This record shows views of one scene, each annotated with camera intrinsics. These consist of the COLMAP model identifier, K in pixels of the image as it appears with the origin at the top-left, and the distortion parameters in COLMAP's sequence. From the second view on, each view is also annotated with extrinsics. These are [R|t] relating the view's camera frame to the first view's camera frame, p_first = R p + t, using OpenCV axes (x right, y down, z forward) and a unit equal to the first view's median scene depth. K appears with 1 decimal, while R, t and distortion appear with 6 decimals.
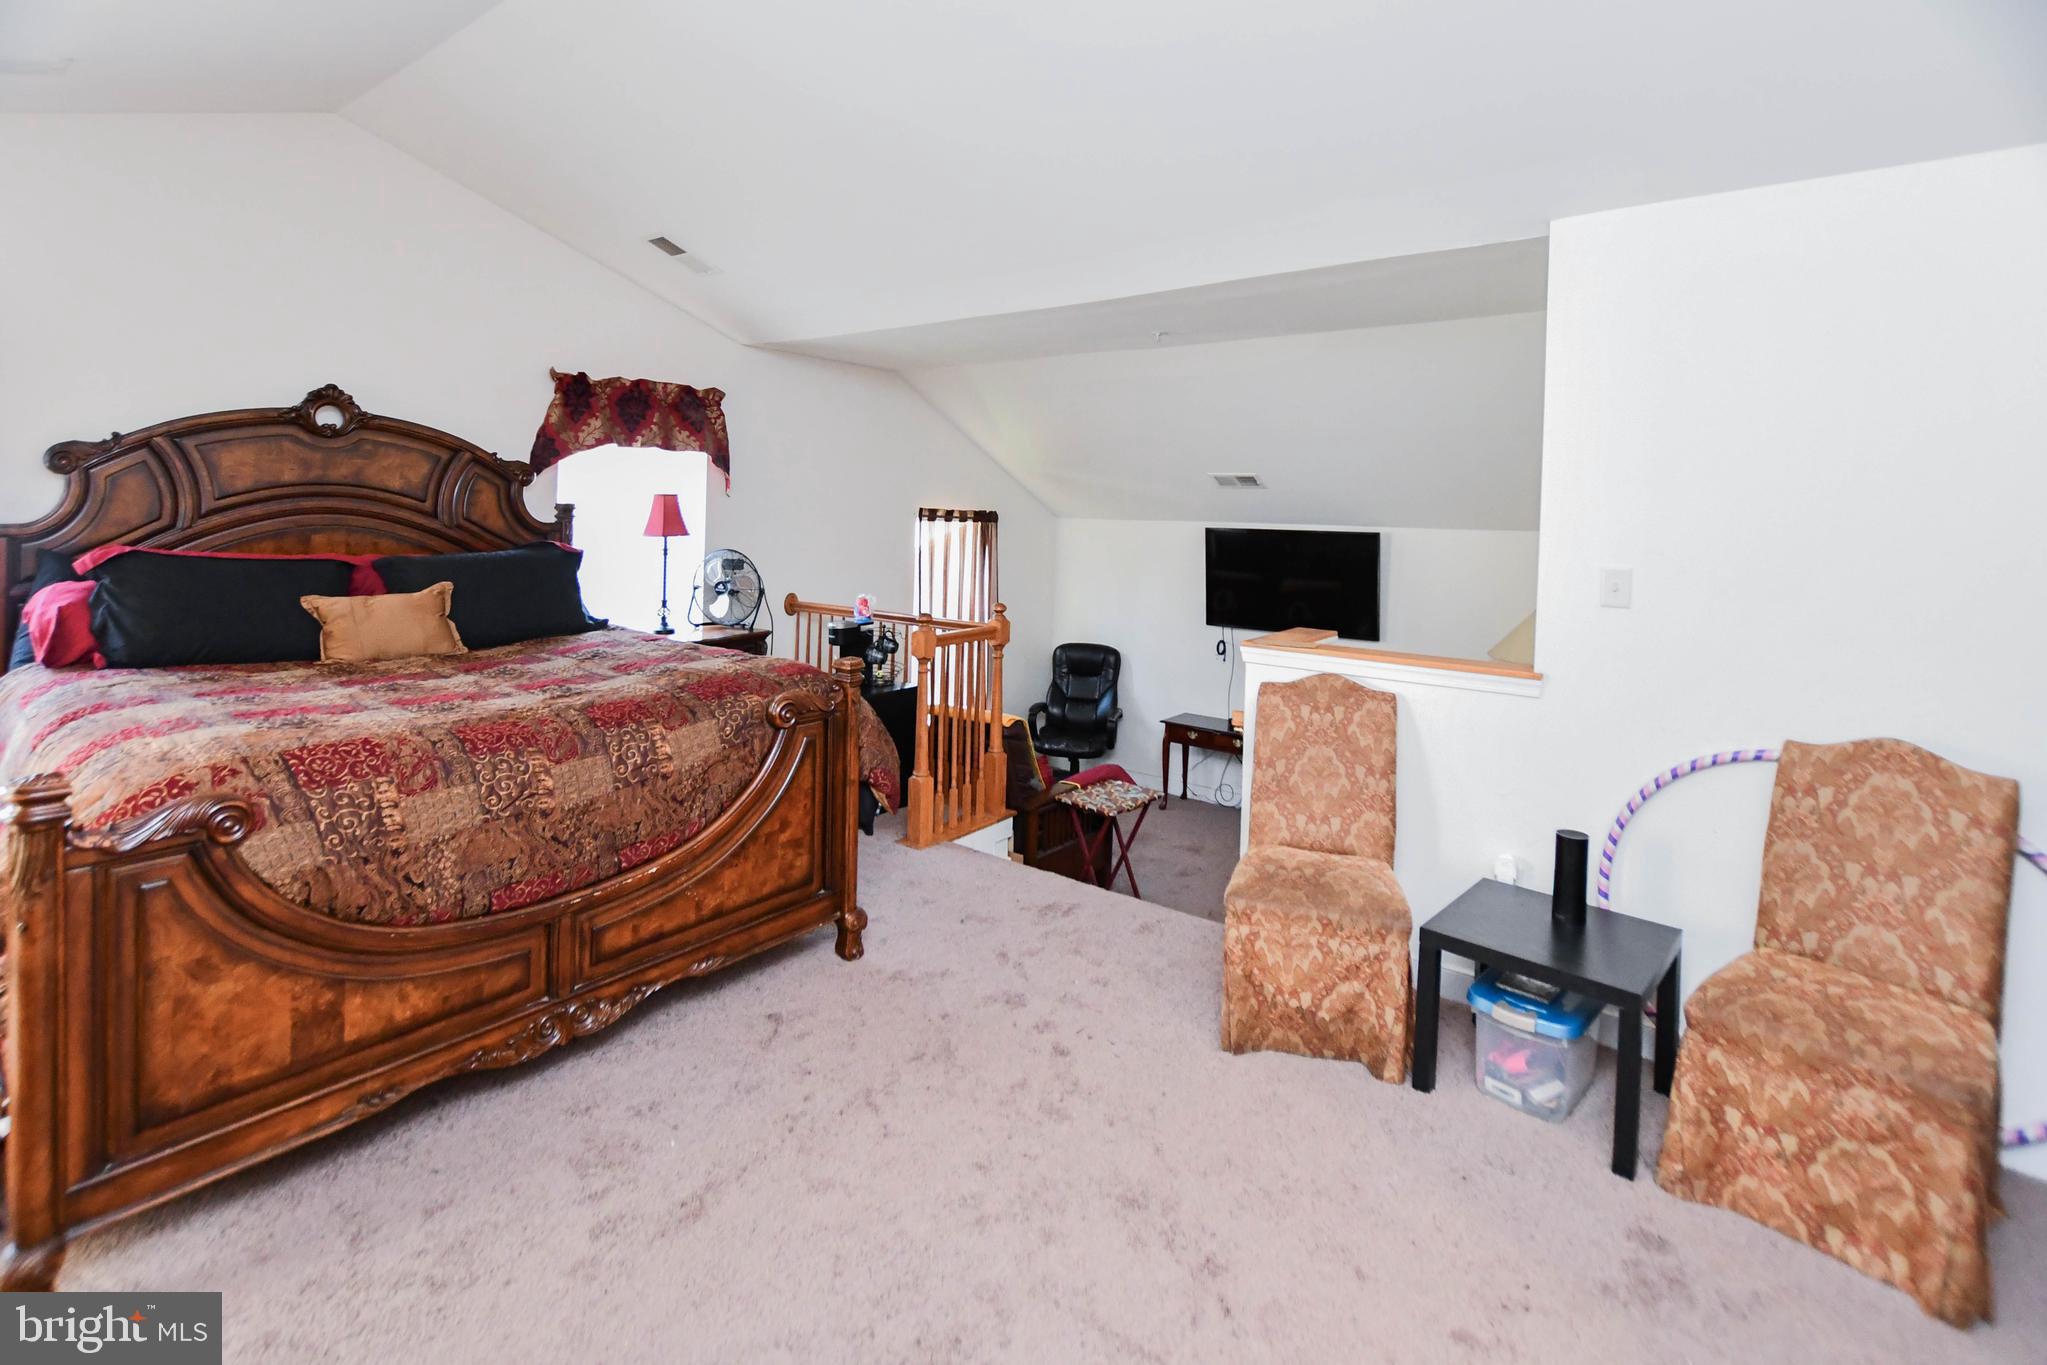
lens RADIAL K [[932.4, 0, 1003.9], [0, 932.4, 641.9], [0, 0, 1]] dist [-0.006648, 0.000773]
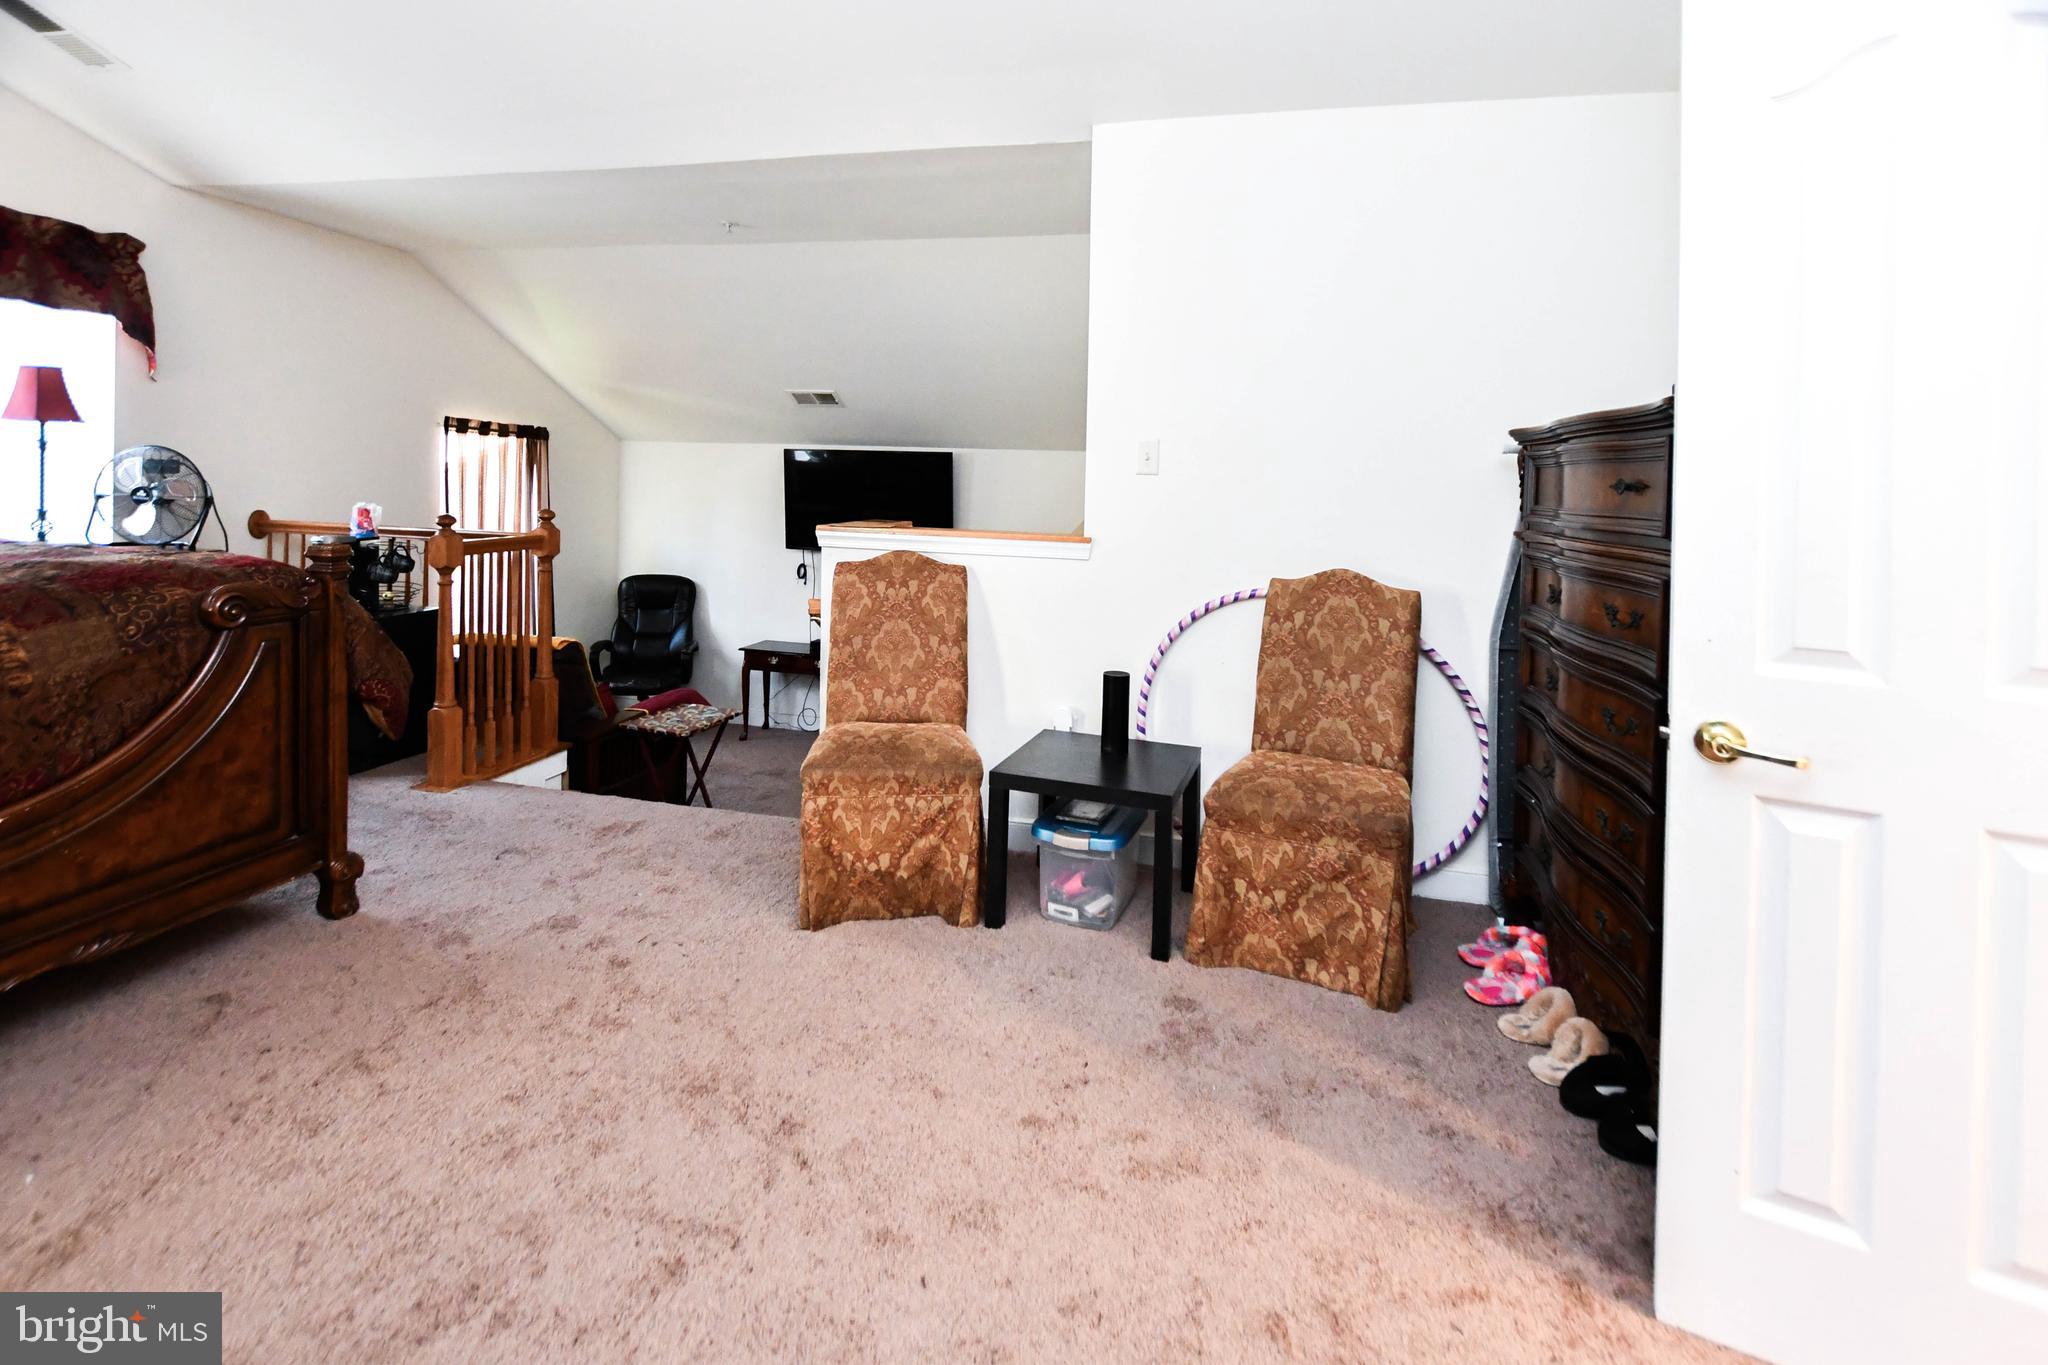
lens RADIAL K [[932.8, 0, 1004.4], [0, 932.8, 641.9], [0, 0, 1]] dist [-0.006648, 0.000773]
pose [[0.907463, -0.019149, 0.419695, 0.030889], [0.012932, 0.999761, 0.017655, 0.136095], [-0.419933, -0.010594, 0.907493, 0.057369]]
